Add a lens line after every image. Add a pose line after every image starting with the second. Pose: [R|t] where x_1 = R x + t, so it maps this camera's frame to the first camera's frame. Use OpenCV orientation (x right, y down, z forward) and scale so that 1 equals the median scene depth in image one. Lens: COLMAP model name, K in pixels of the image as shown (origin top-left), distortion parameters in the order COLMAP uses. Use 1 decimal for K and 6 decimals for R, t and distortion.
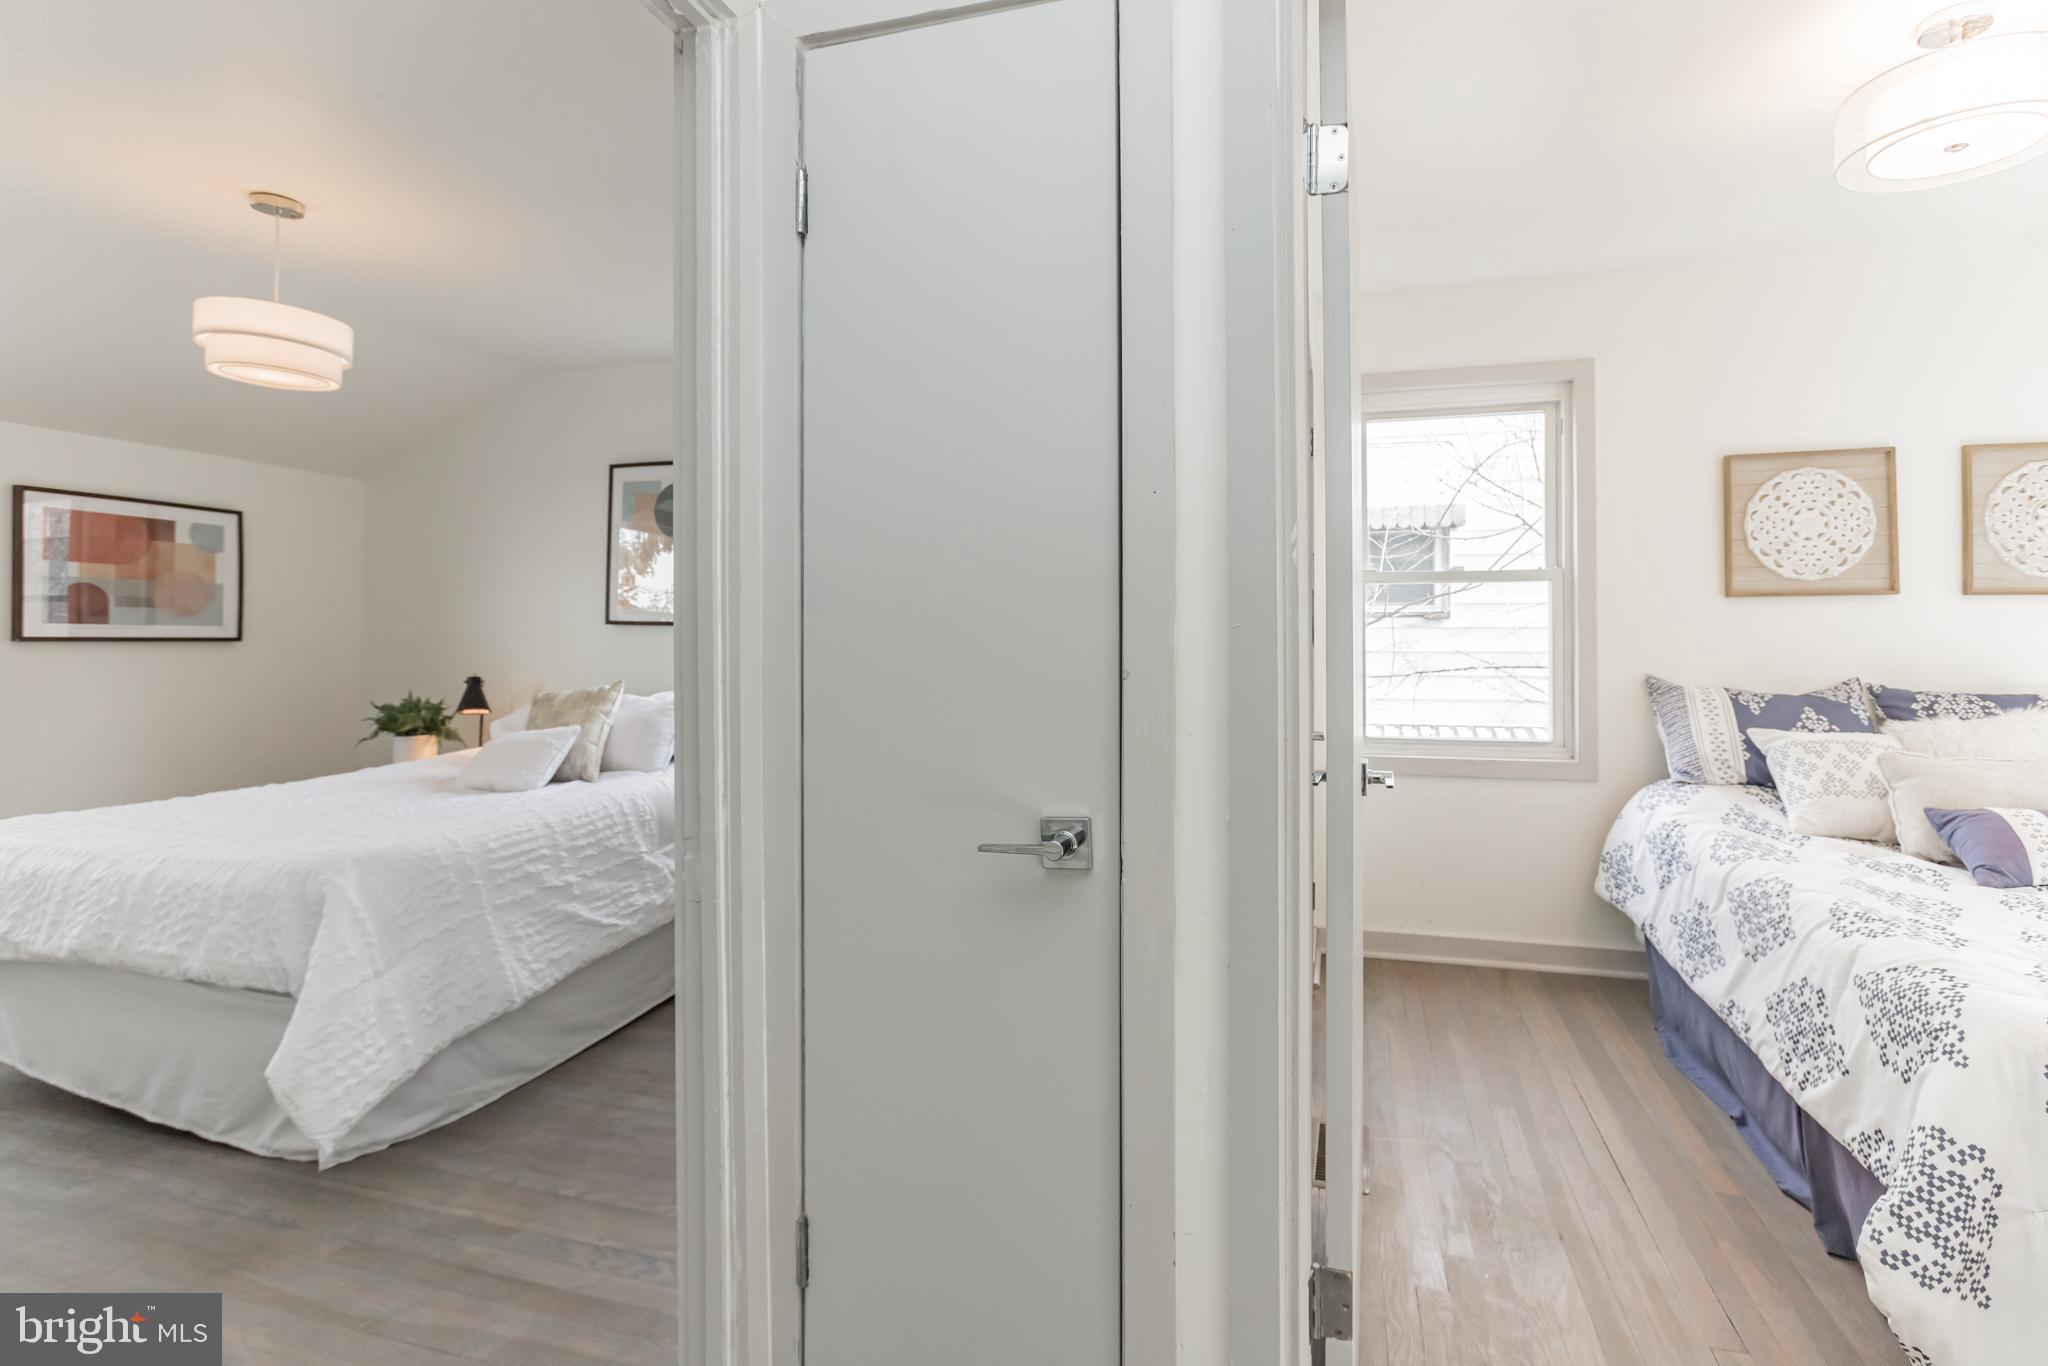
lens RADIAL K [[945.3, 0, 1062.7], [0, 945.3, 649.1], [0, 0, 1]] dist [-0.021122, 0.016687]
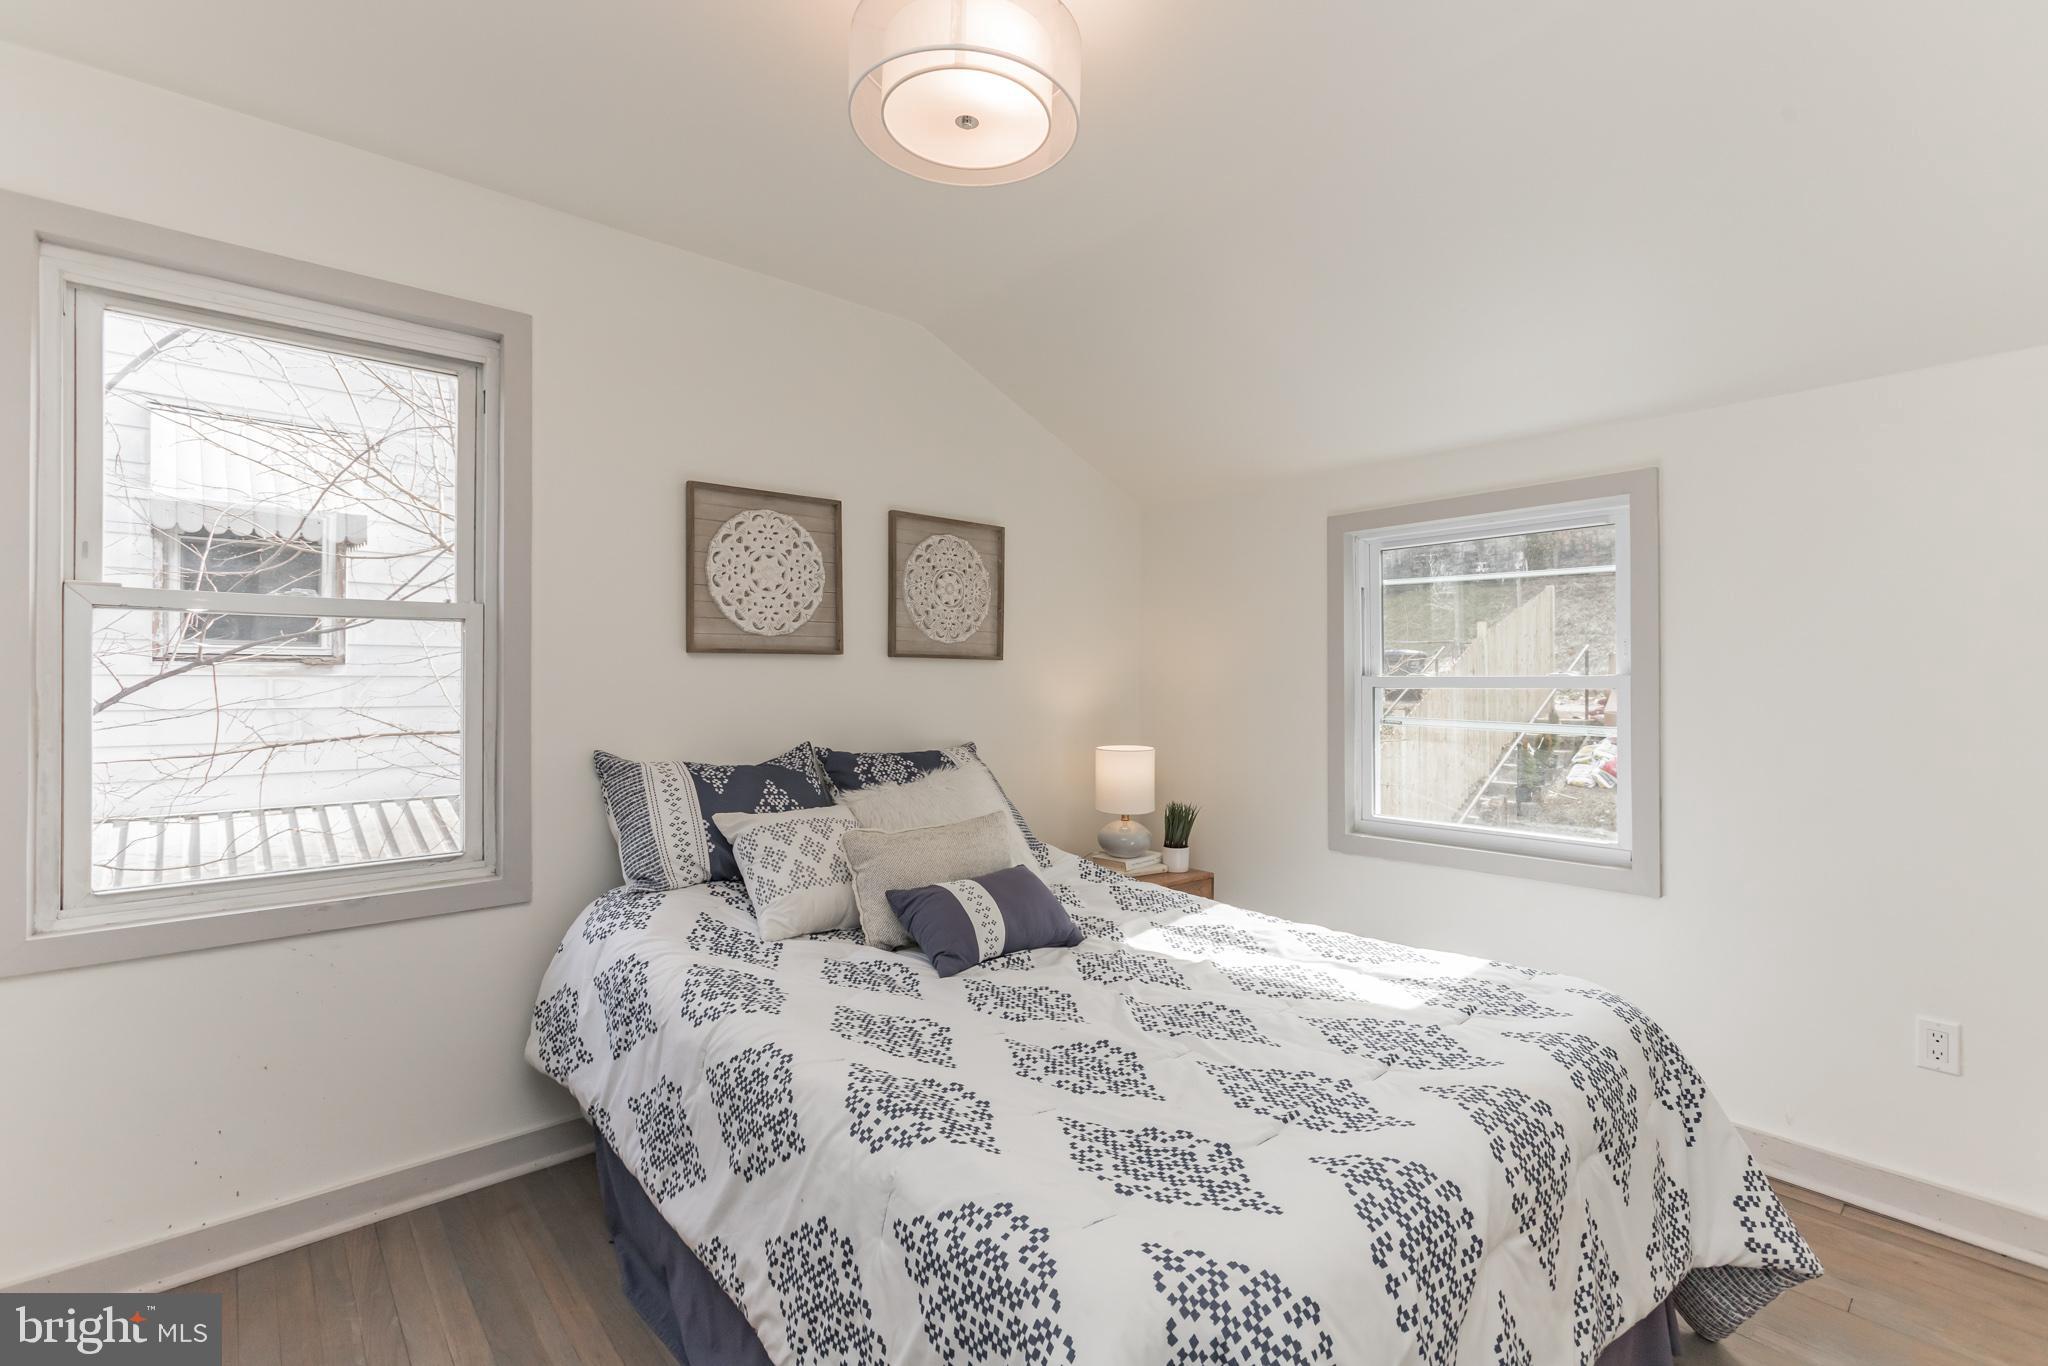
lens RADIAL K [[945.3, 0, 1062.7], [0, 945.3, 649.1], [0, 0, 1]] dist [-0.021122, 0.016687]
pose [[0.519227, 0.027997, 0.854177, 0.183490], [0.011537, 0.999143, -0.039761, -0.022734], [-0.854558, 0.030500, 0.518459, 0.311515]]
